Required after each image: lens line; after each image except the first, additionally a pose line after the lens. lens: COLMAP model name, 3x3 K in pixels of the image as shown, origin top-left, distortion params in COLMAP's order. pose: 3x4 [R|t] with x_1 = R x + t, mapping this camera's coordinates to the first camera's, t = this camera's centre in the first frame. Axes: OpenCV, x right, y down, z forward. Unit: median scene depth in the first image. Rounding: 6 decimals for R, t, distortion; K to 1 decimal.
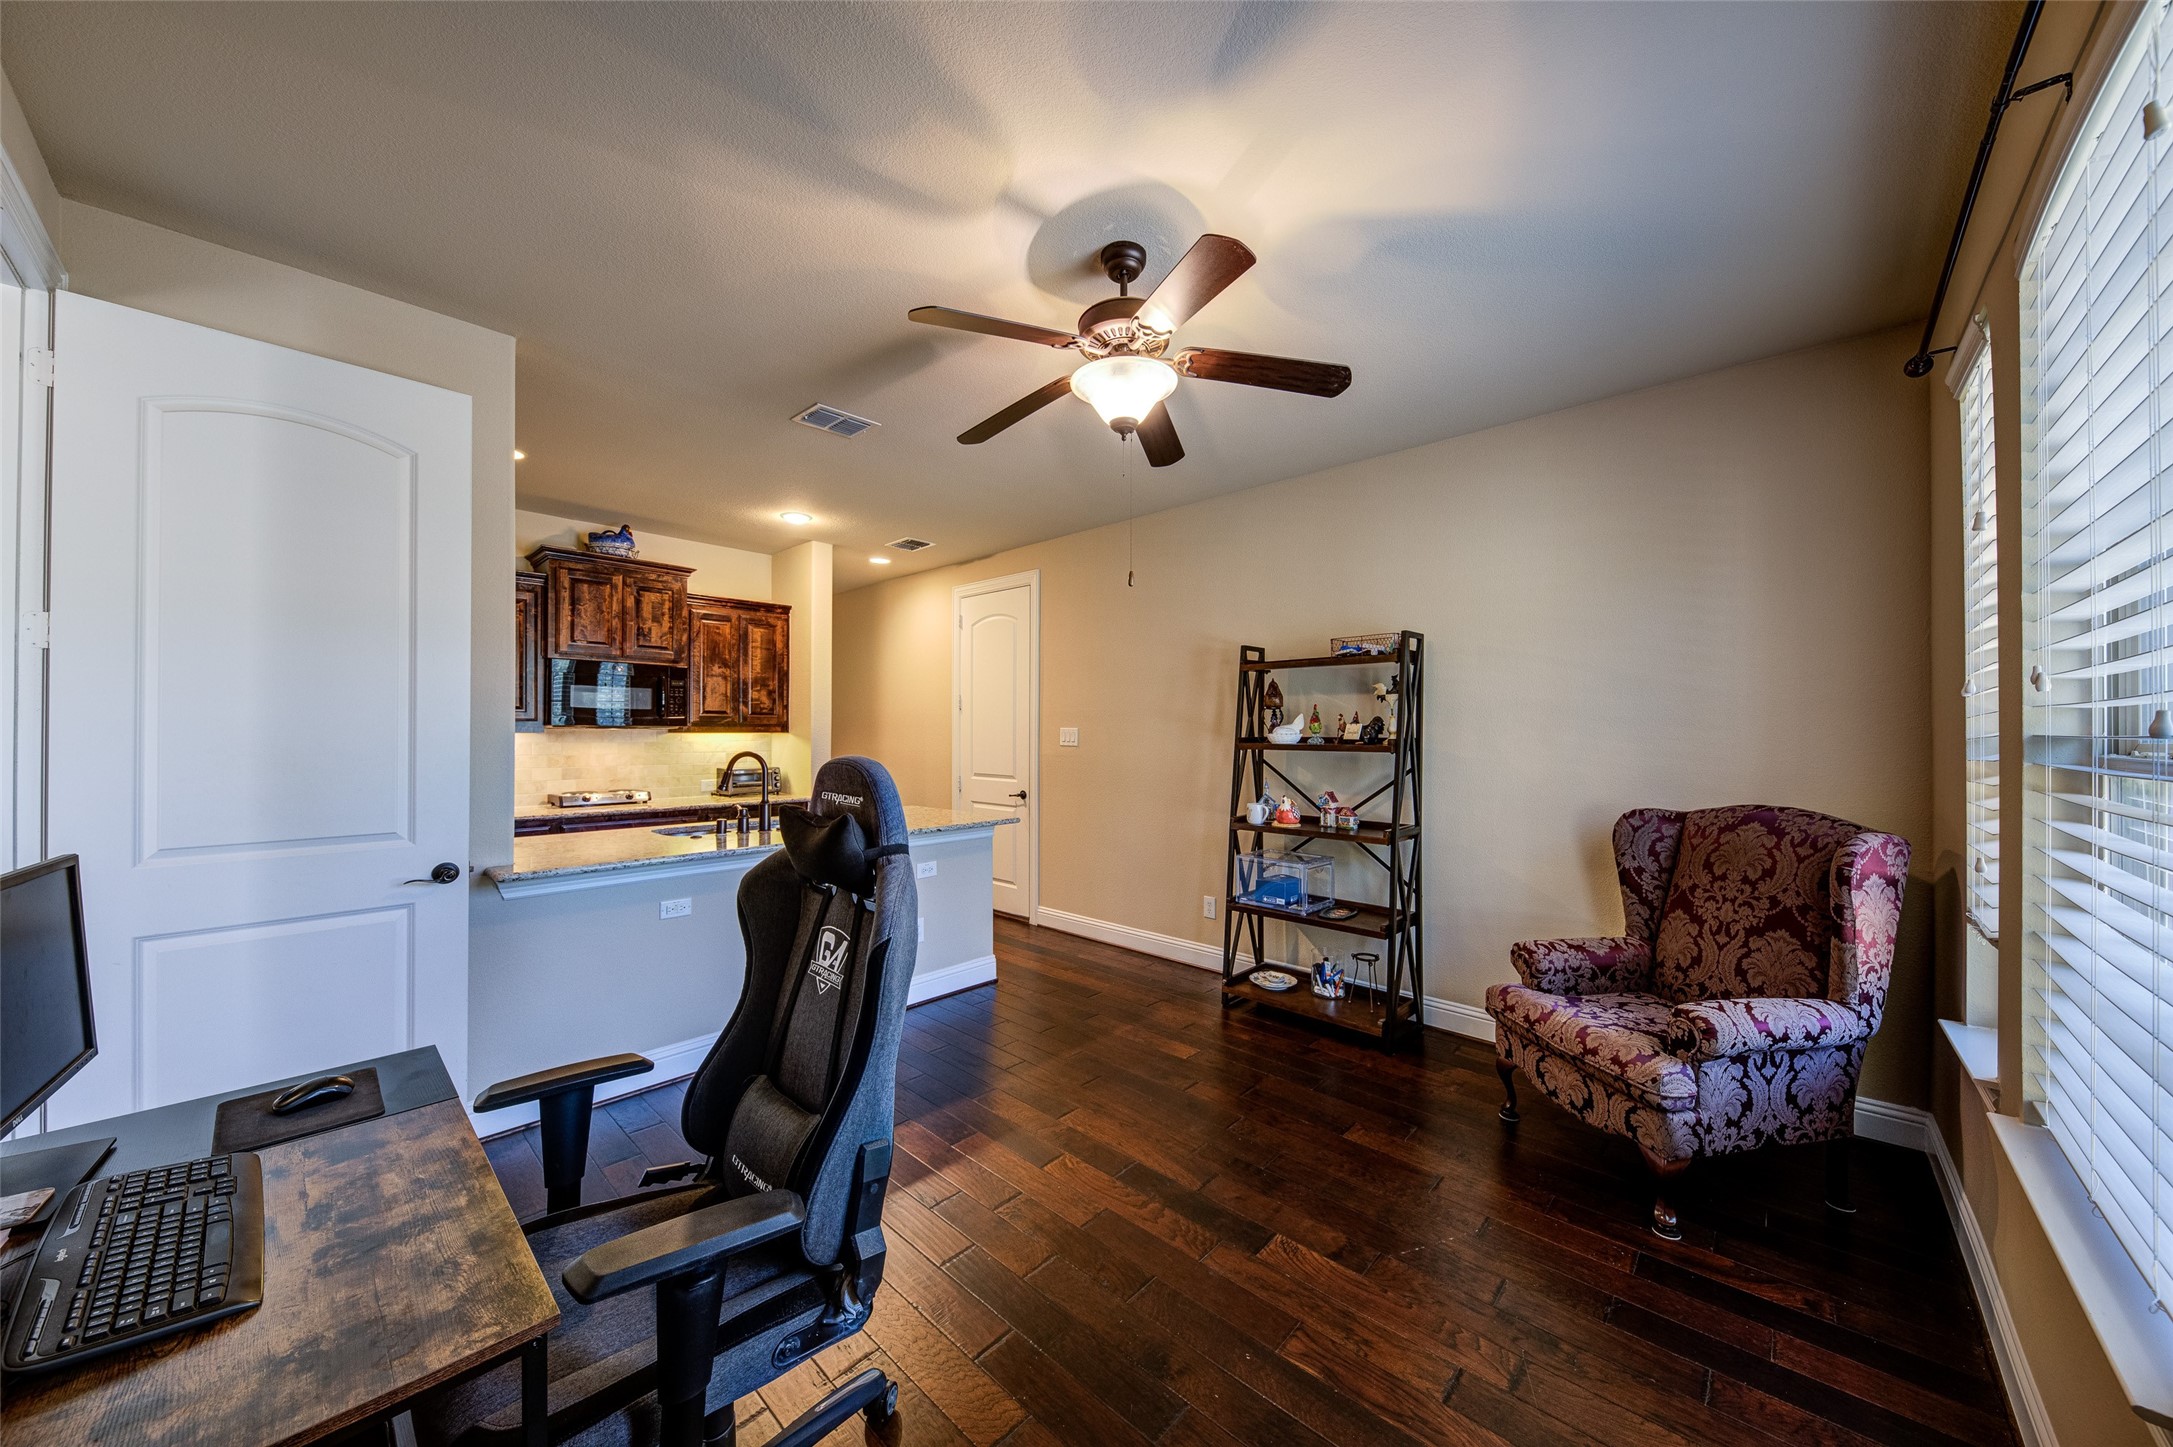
lens RADIAL K [[745.3, 0, 1076.9], [0, 745.3, 730.0], [0, 0, 1]] dist [0.000076, -0.001121]
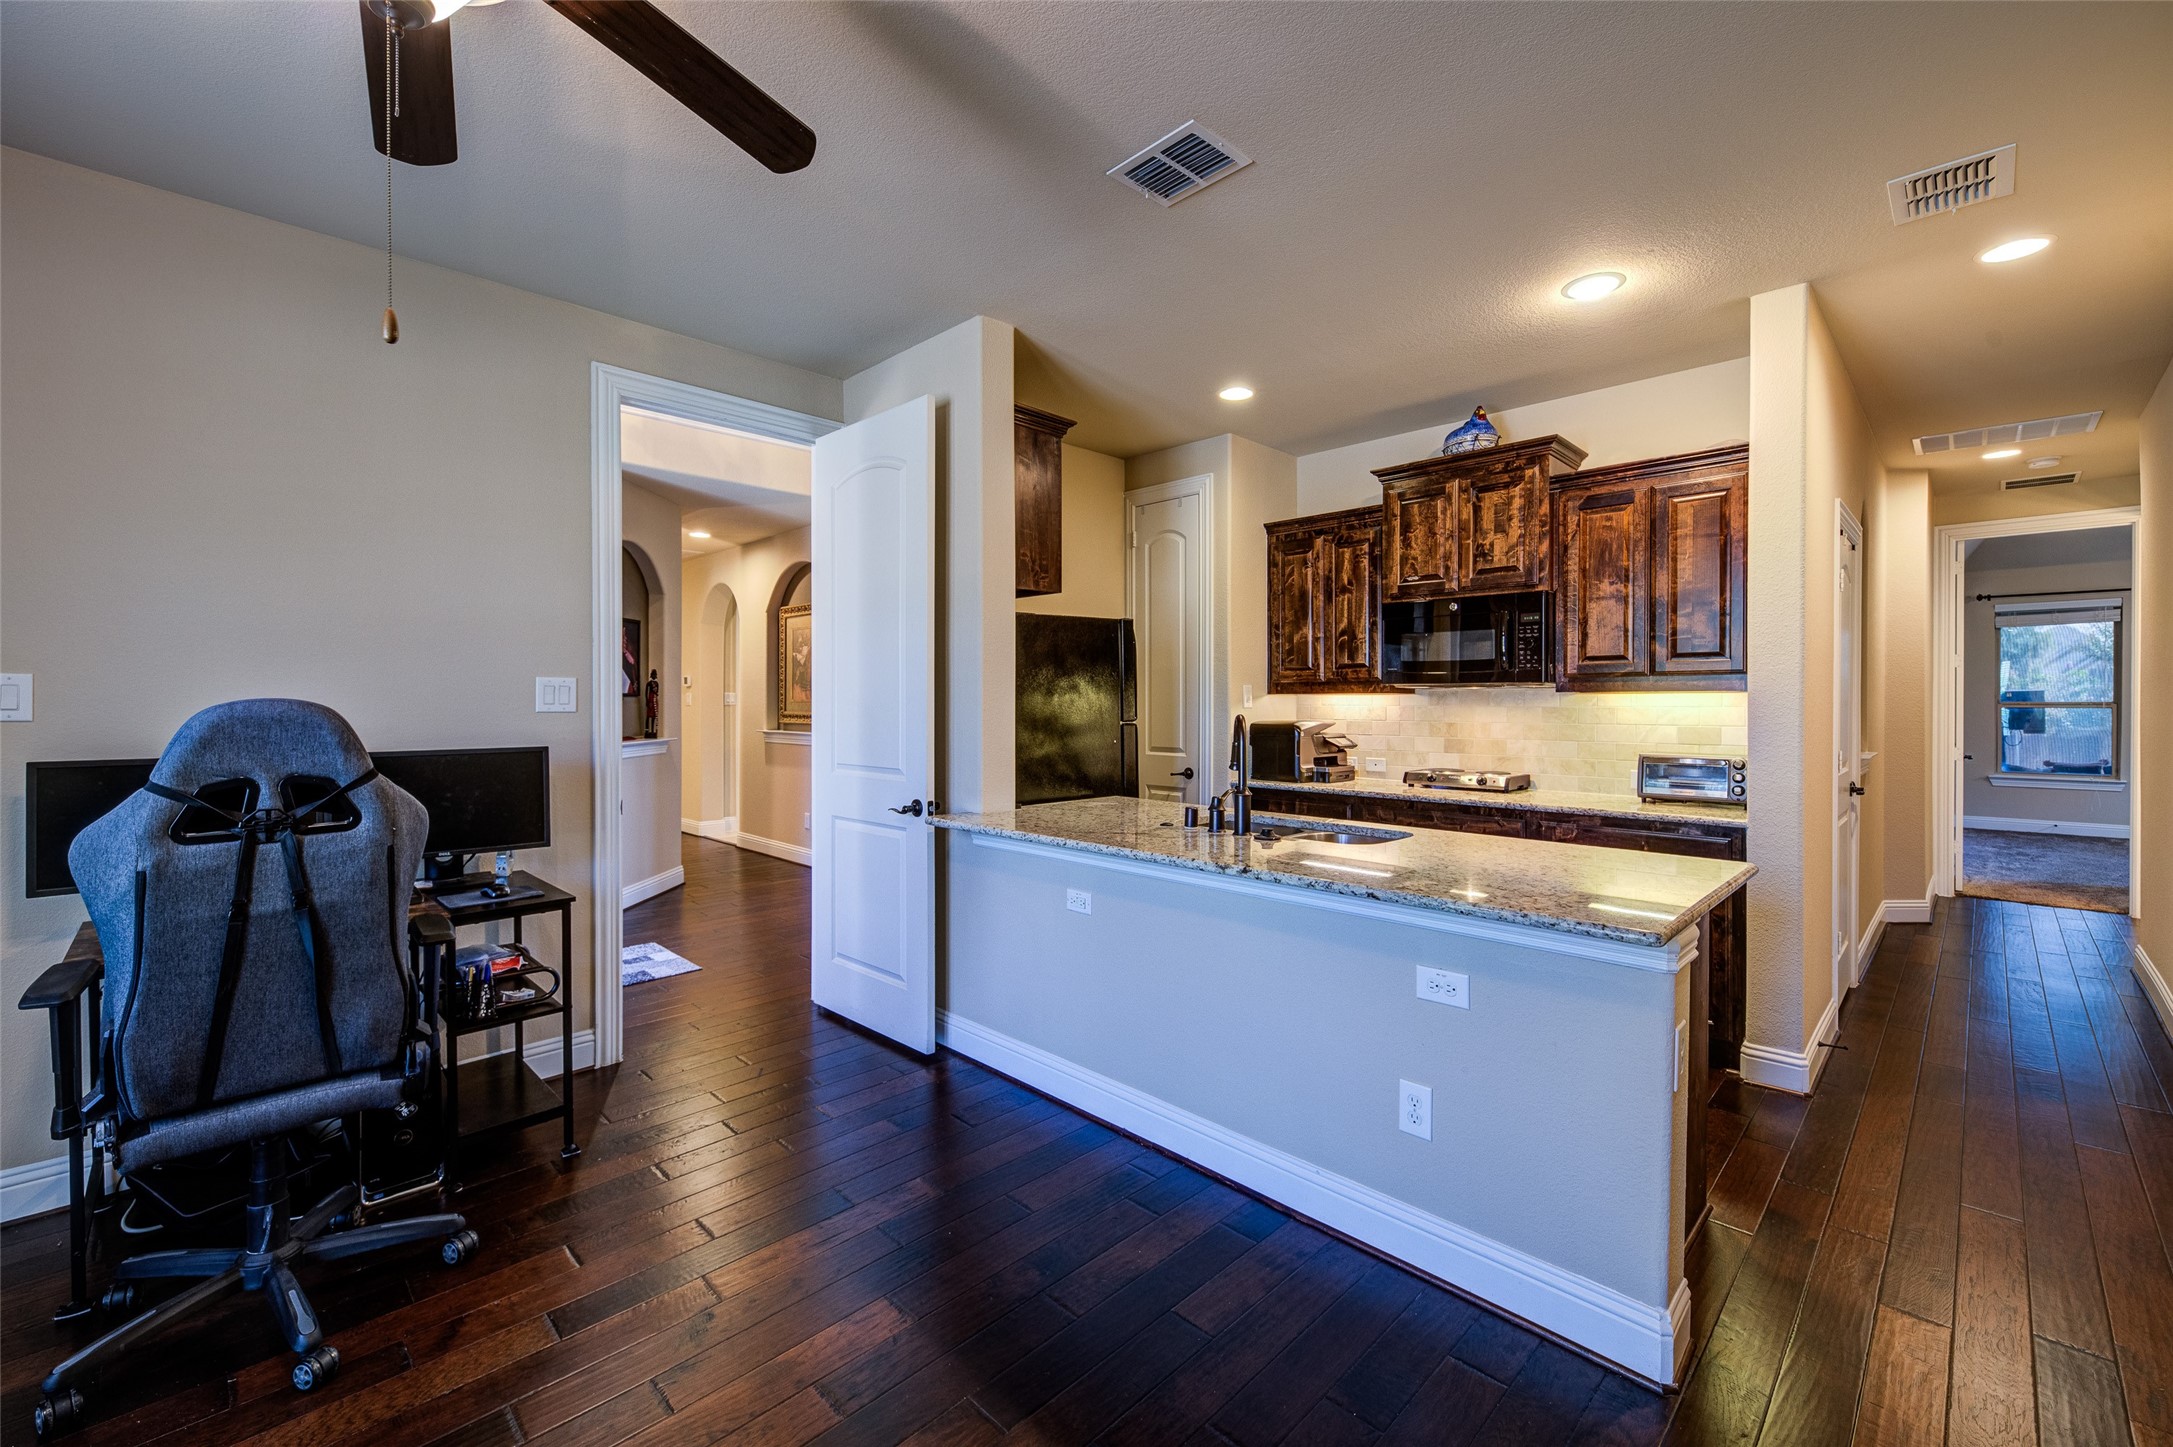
lens RADIAL K [[894.2, 0, 1078.7], [0, 894.2, 712.0], [0, 0, 1]] dist [0.000991, 0.000021]
pose [[-0.044530, 0.010892, -0.998949, 0.281942], [0.005949, 0.999926, 0.010637, 0.010462], [0.998990, -0.005469, -0.044591, 0.645909]]
